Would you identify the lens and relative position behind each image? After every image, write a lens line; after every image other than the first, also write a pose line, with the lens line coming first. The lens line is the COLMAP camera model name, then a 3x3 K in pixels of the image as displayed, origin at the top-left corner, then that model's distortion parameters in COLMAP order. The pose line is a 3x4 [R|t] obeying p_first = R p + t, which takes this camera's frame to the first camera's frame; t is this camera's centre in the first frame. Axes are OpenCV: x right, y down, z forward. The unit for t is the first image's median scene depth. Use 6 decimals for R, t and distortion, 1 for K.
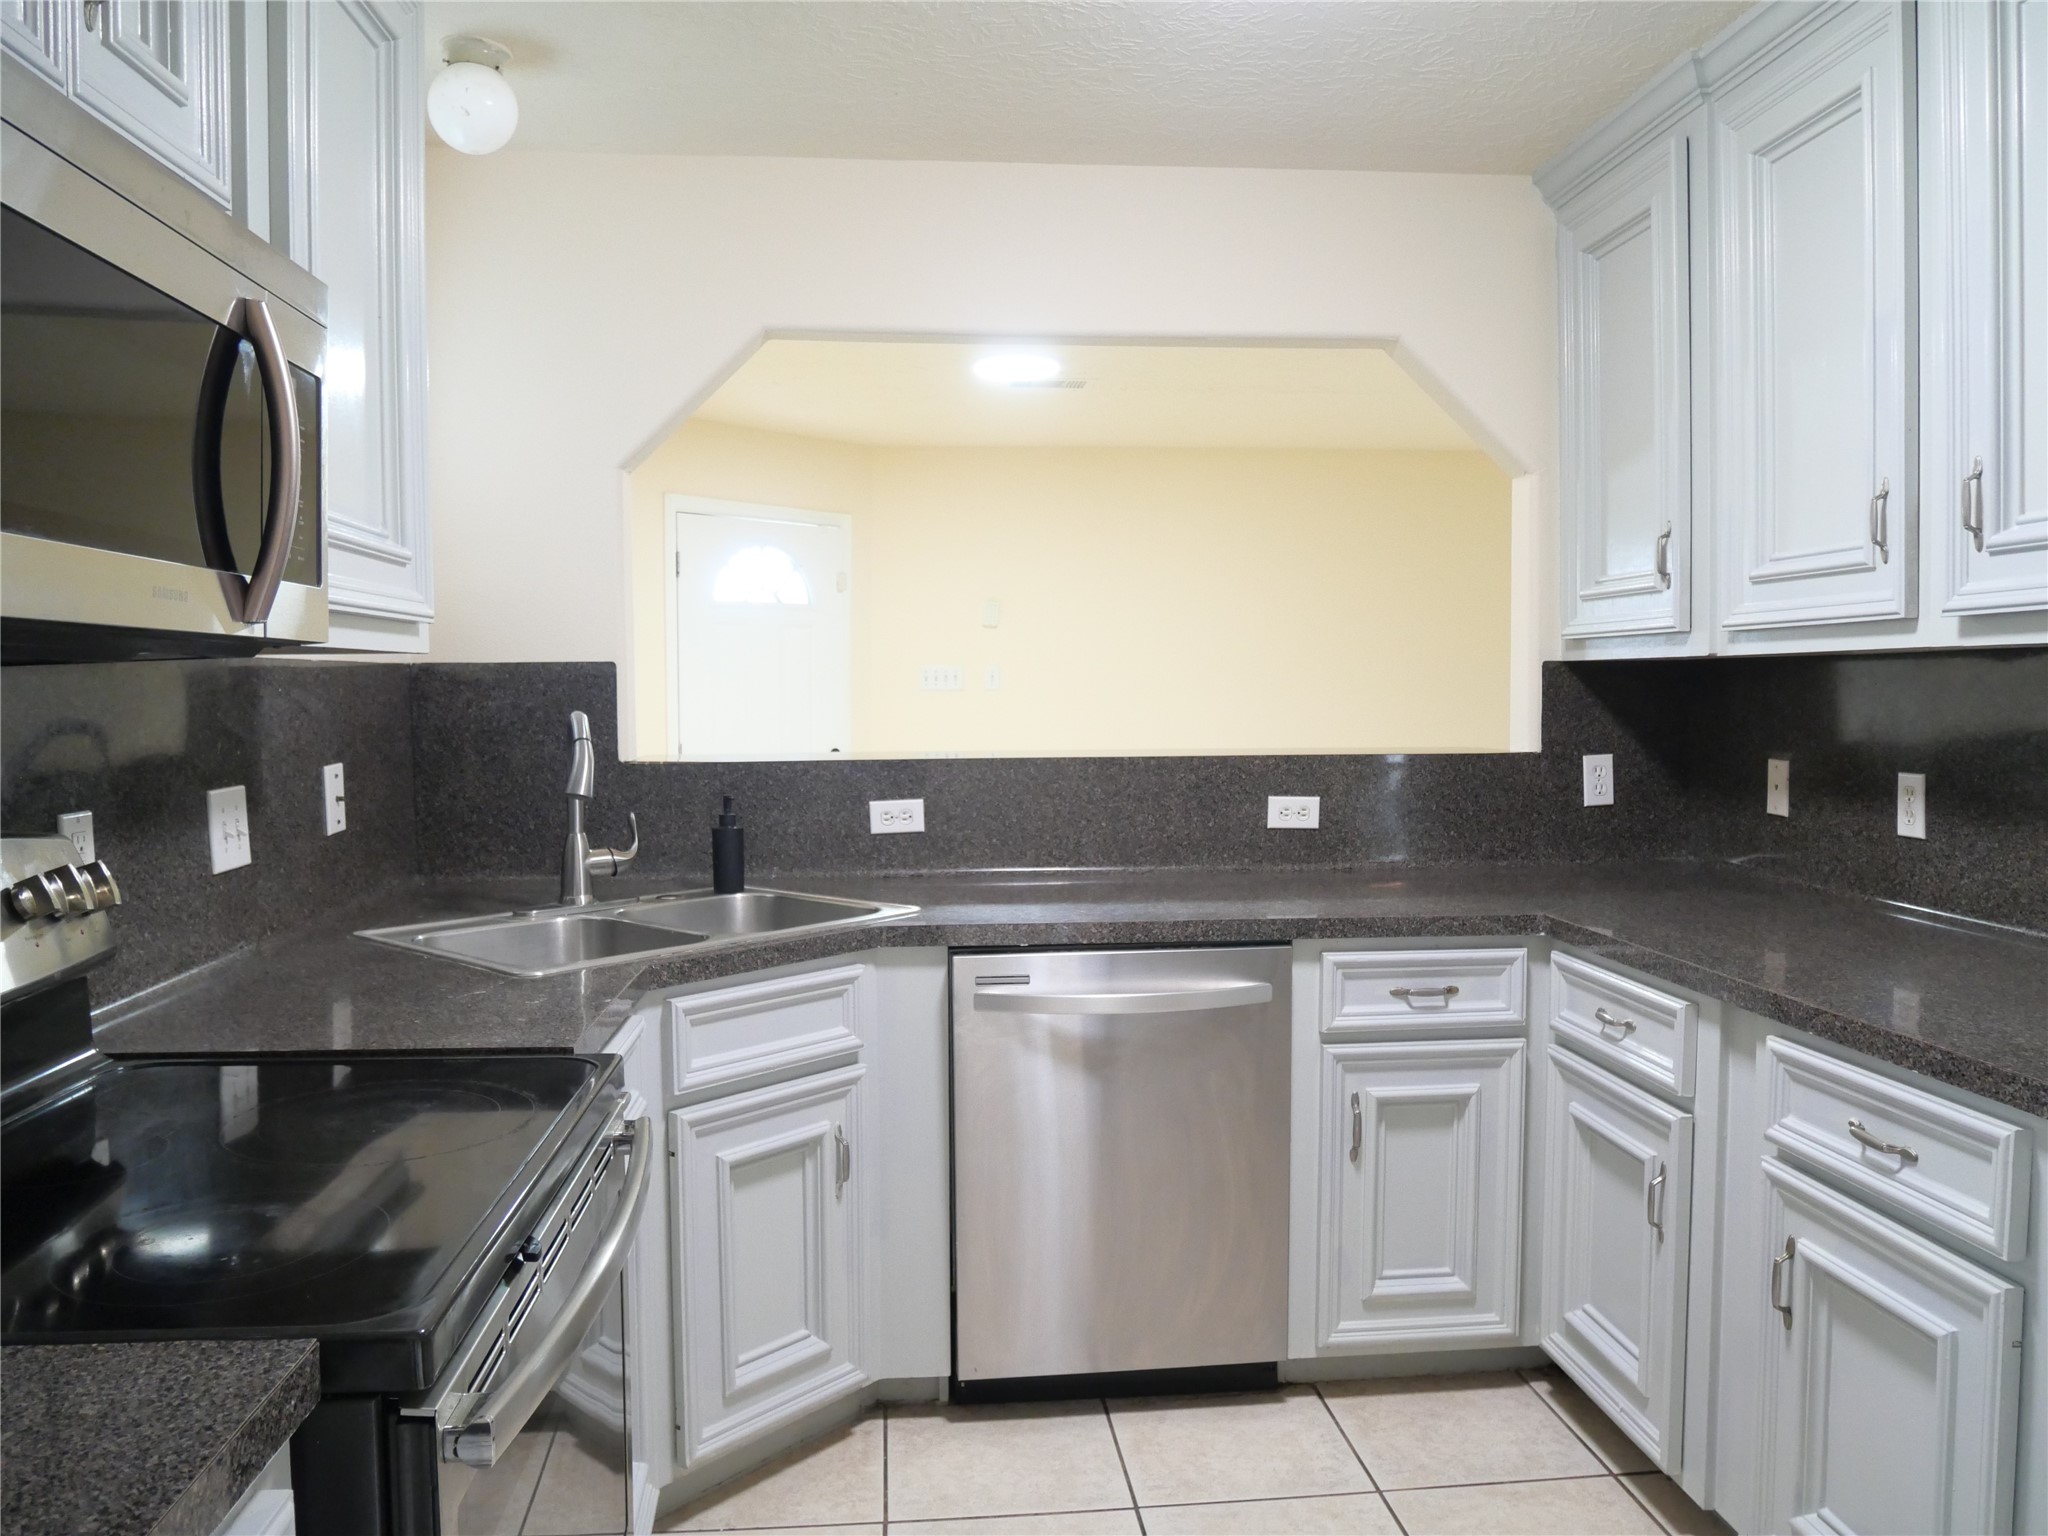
lens RADIAL K [[1498.3, 0, 1021.4], [0, 1498.3, 765.1], [0, 0, 1]] dist [-0.072370, 0.029127]
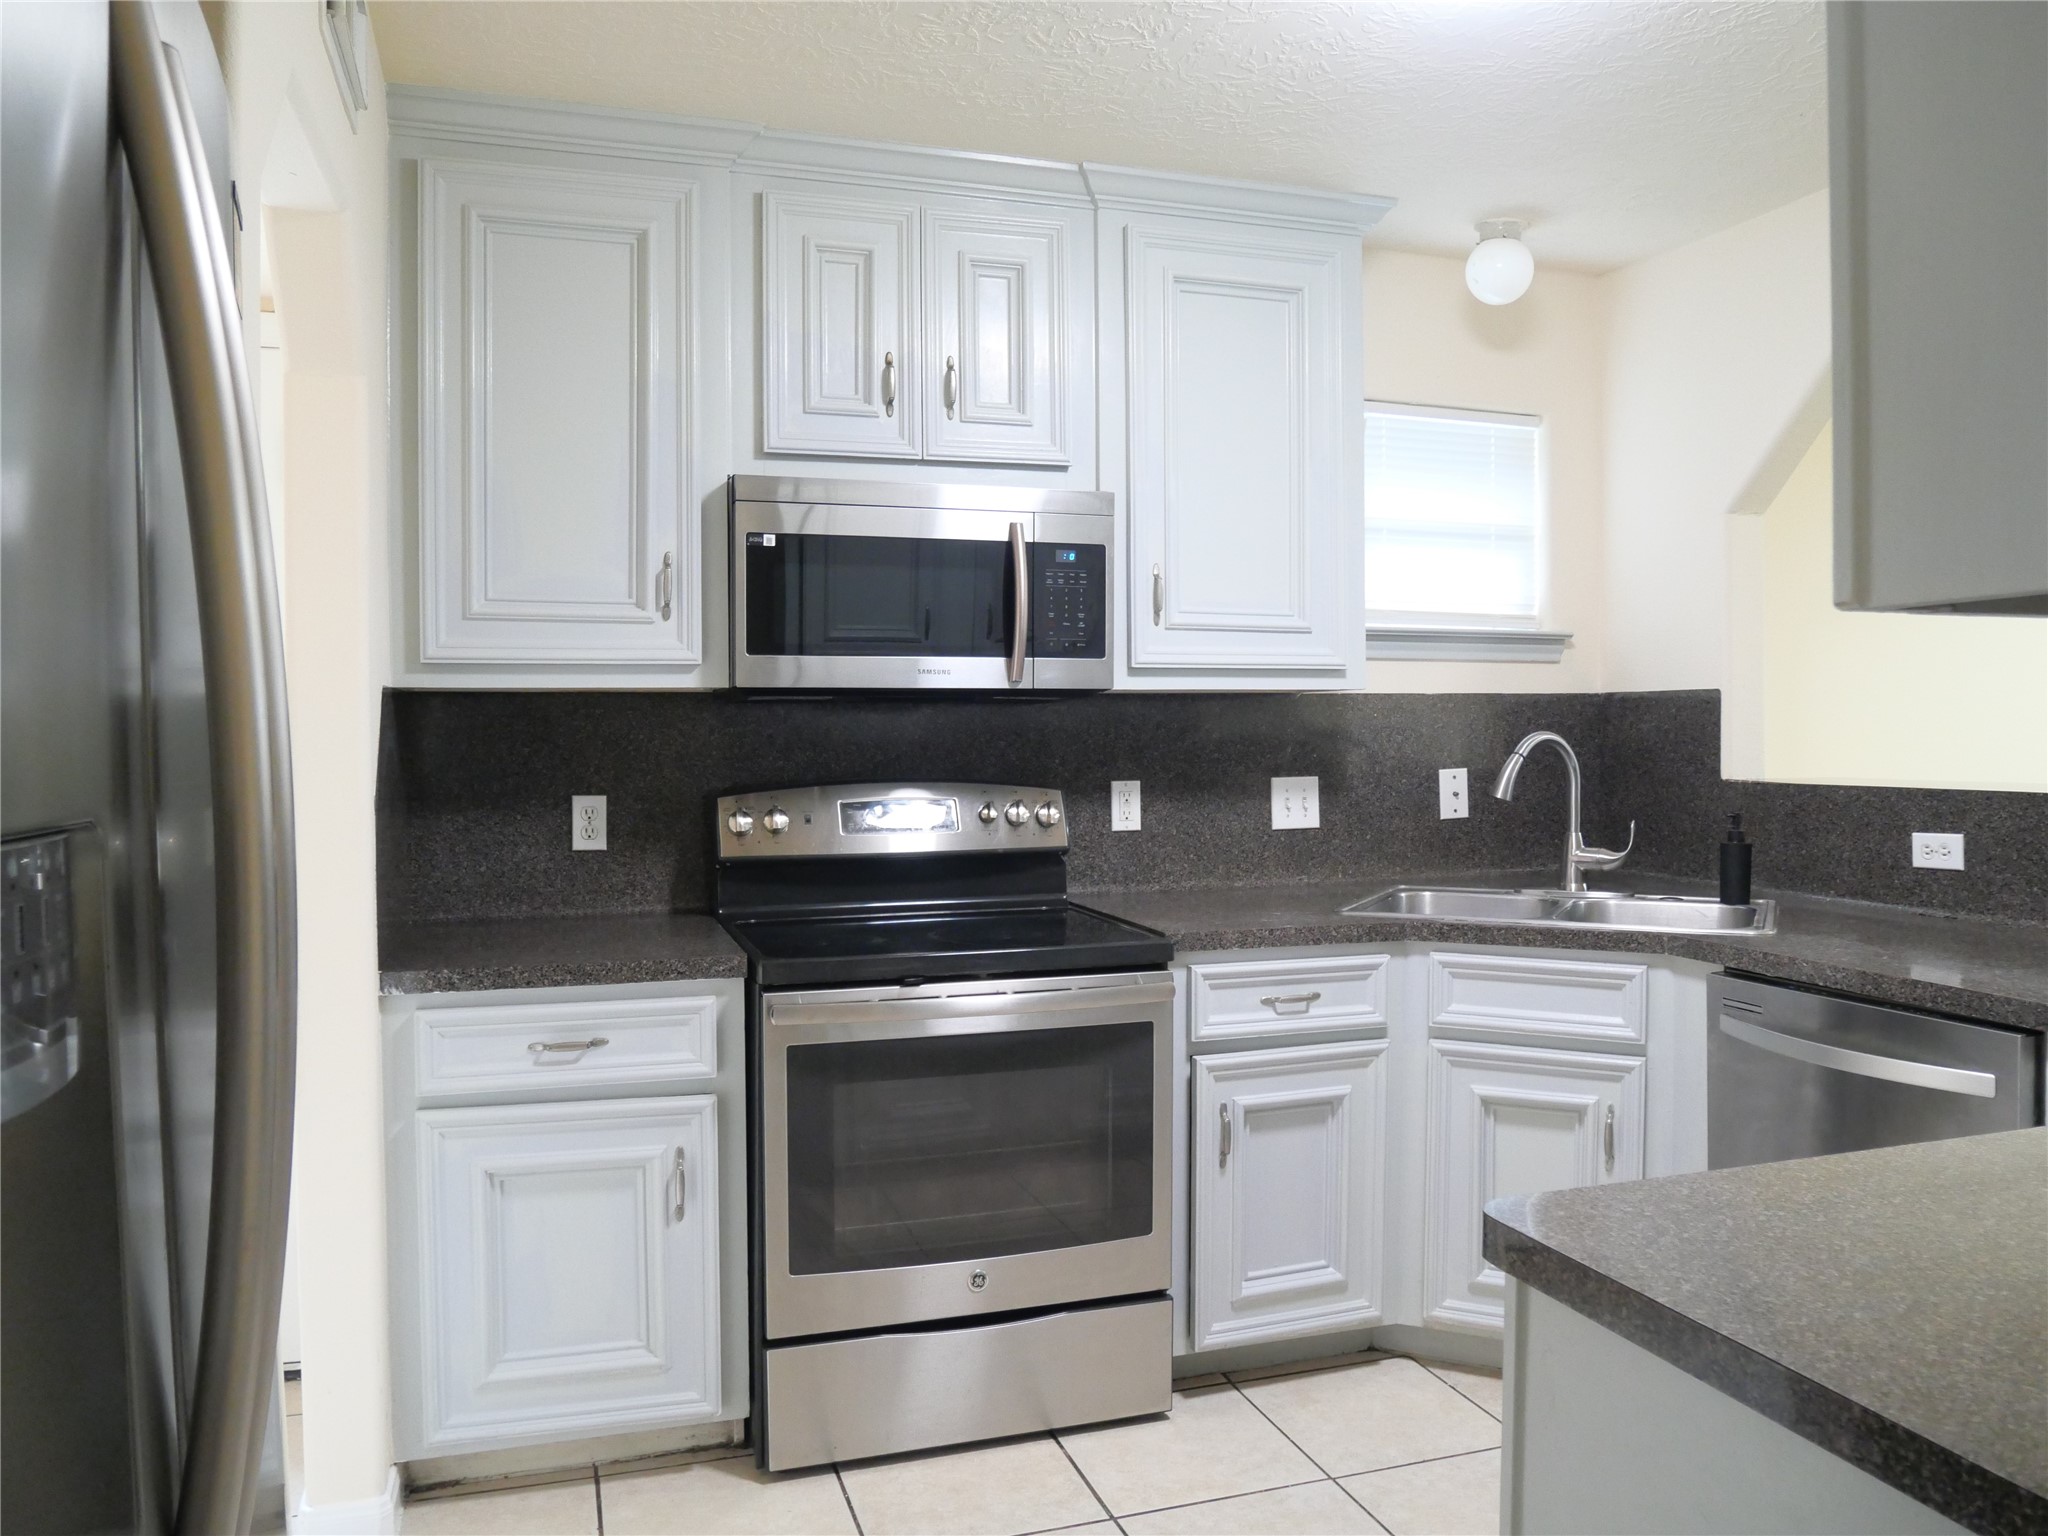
lens RADIAL K [[1498.3, 0, 1021.4], [0, 1498.3, 765.1], [0, 0, 1]] dist [-0.072370, 0.029127]
pose [[0.216075, 0.029205, -0.975940, 0.786270], [-0.044675, 0.998801, 0.019998, -0.013157], [0.975354, 0.039279, 0.217121, 0.296758]]
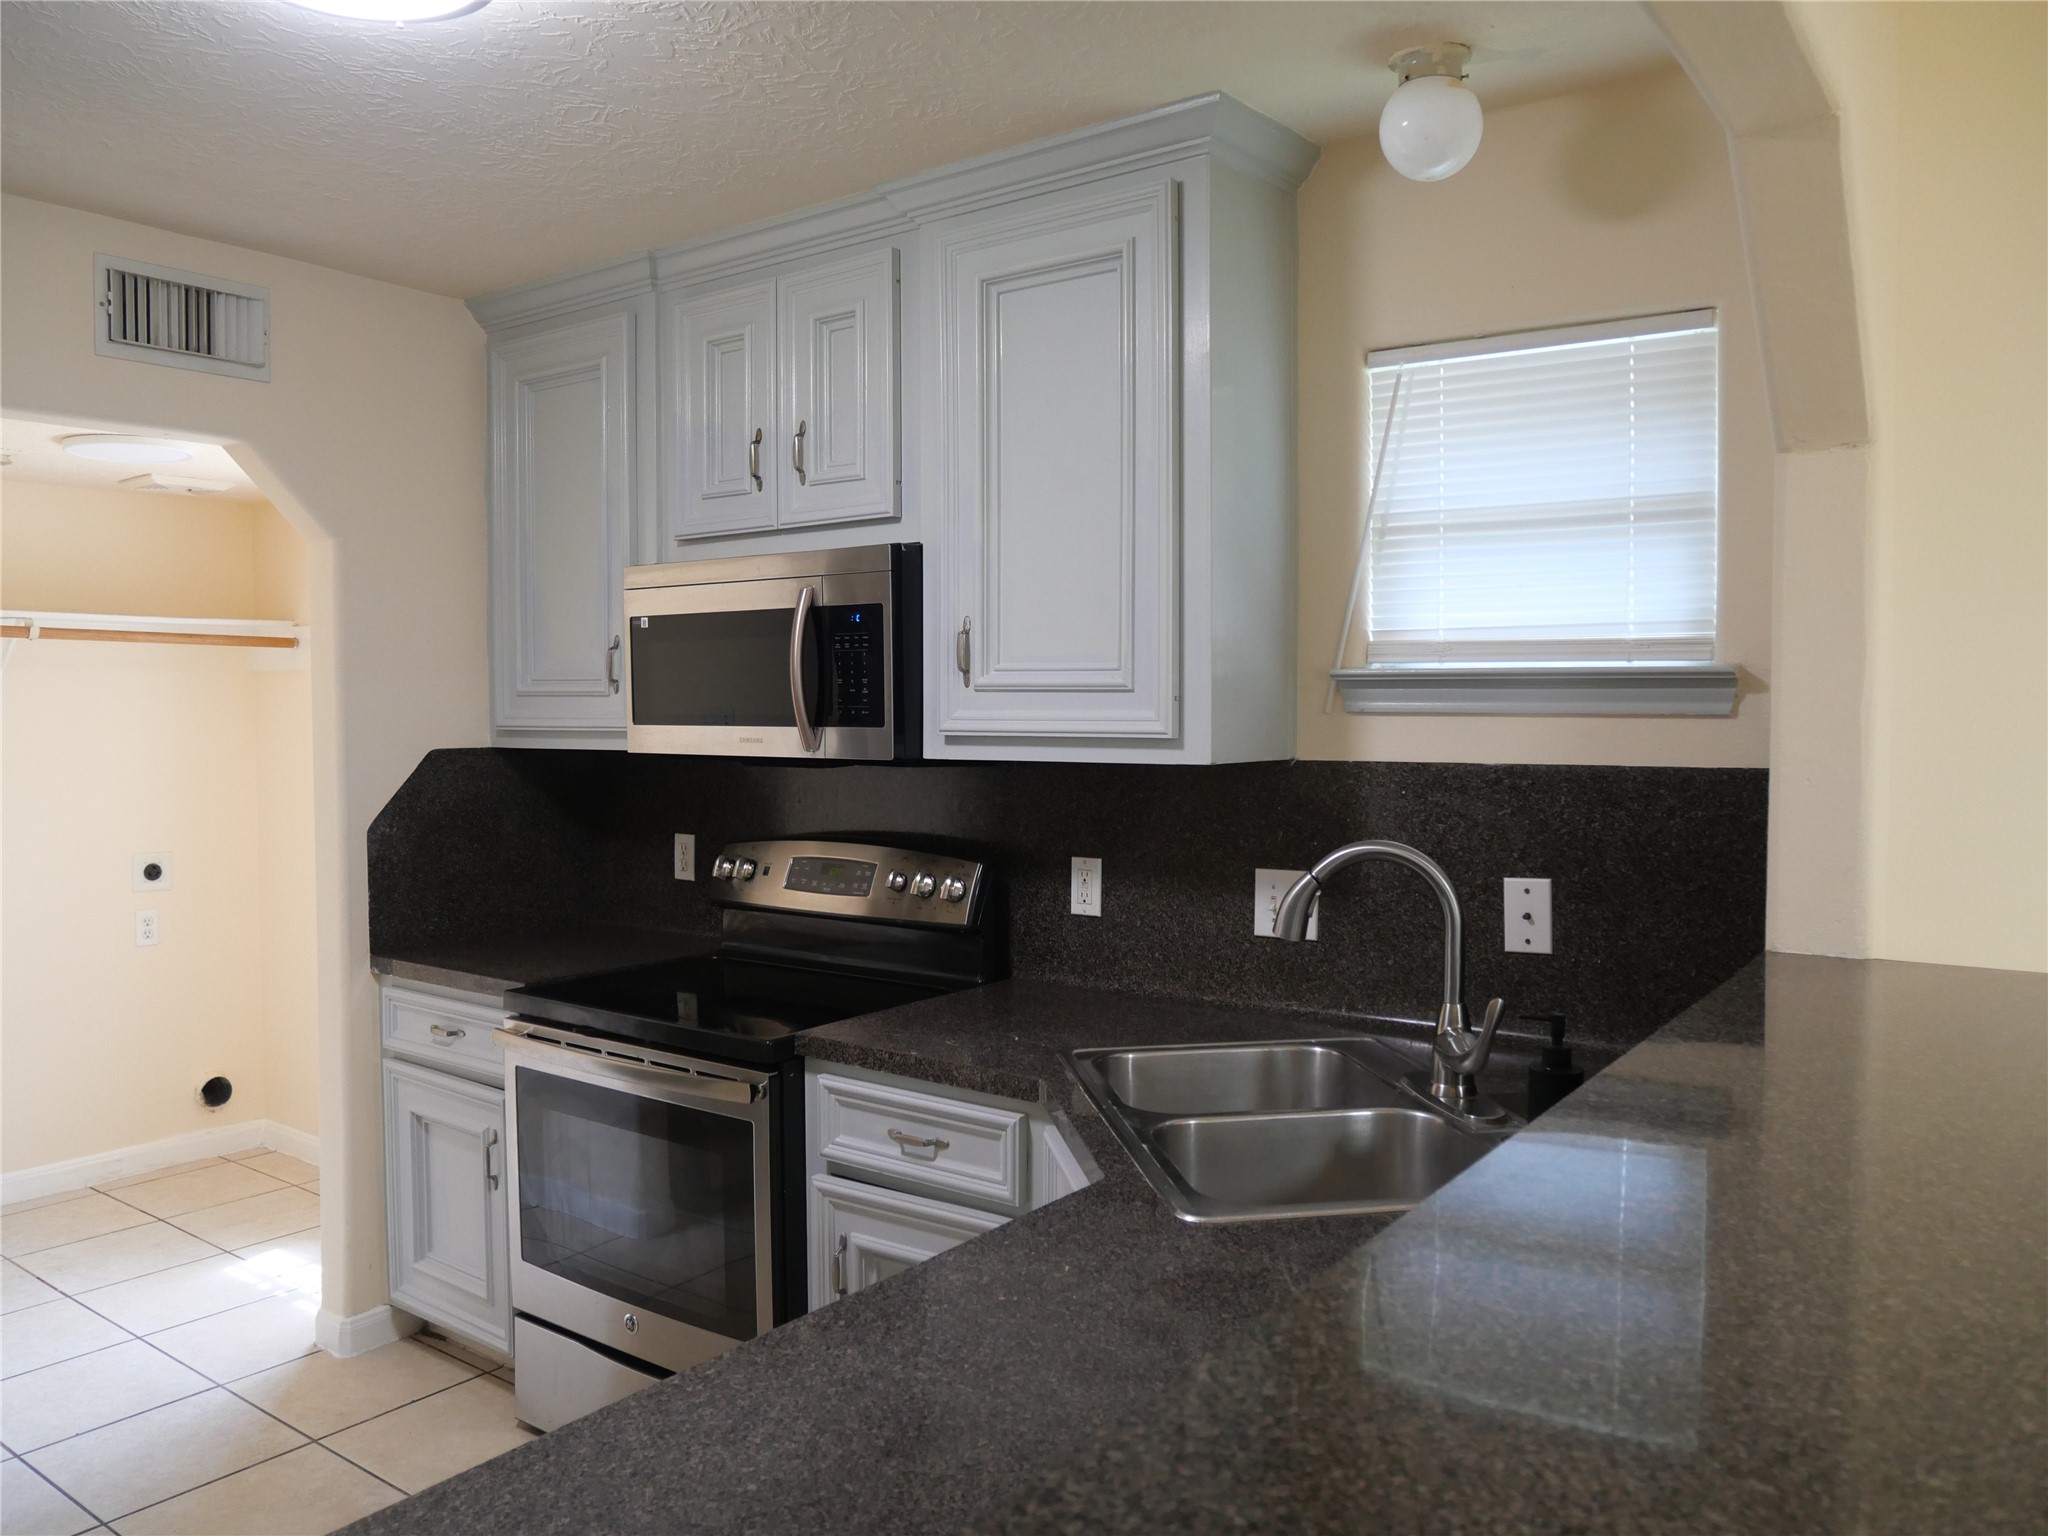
lens RADIAL K [[1491.6, 0, 1024.0], [0, 1491.6, 768.0], [0, 0, 1]] dist [-0.060429, 0.007498]
pose [[-0.658003, 0.037349, -0.752089, 0.417879], [-0.032357, 0.996444, 0.077793, -0.126029], [0.752320, 0.075523, -0.654455, 1.324052]]
